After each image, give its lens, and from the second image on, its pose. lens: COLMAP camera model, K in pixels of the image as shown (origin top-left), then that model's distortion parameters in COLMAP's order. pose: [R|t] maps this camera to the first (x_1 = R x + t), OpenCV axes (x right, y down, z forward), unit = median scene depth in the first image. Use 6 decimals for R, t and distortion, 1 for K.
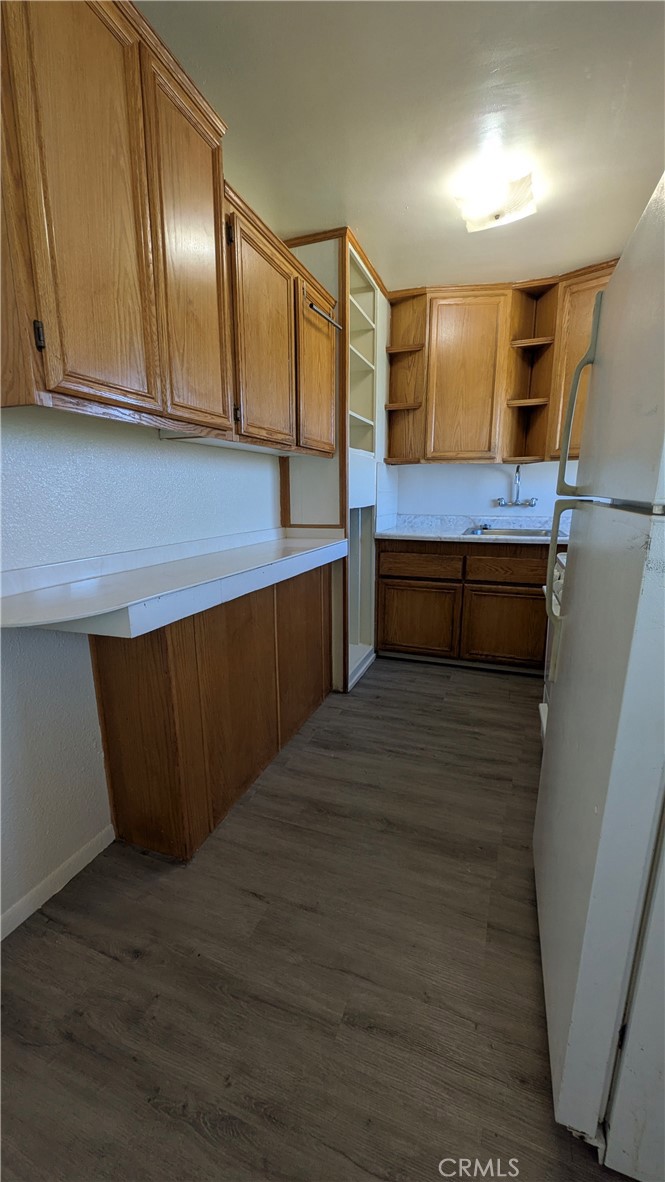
lens RADIAL K [[461.5, 0, 332.5], [0, 461.5, 591.0], [0, 0, 1]] dist [-0.000048, -0.000435]
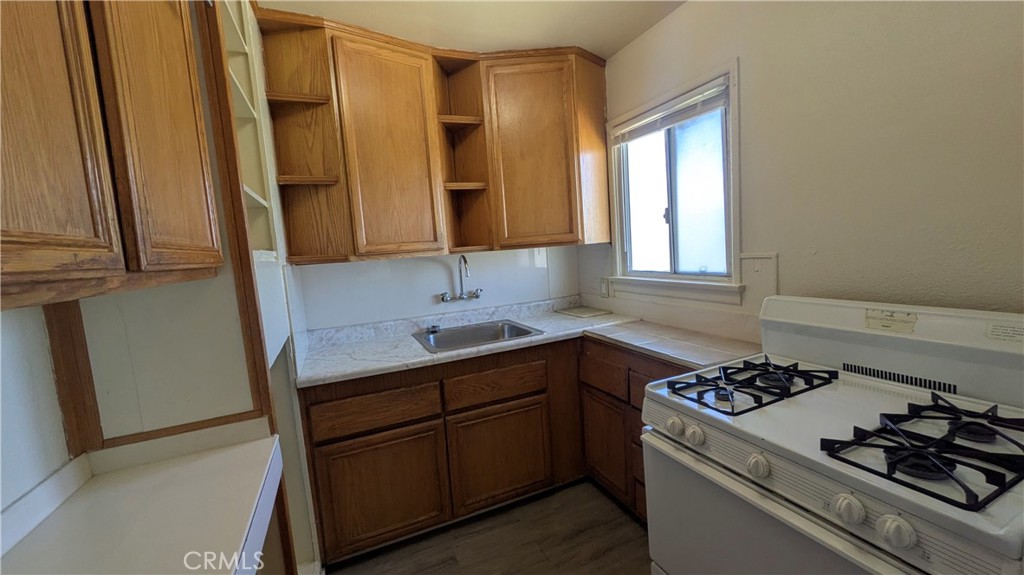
lens RADIAL K [[399.8, 0, 510.0], [0, 399.8, 287.2], [0, 0, 1]] dist [-0.000048, -0.000435]
pose [[0.720317, -0.115675, 0.683932, -0.051500], [0.212261, 0.975456, -0.058573, -0.157407], [-0.660370, 0.187363, 0.727191, 0.425748]]
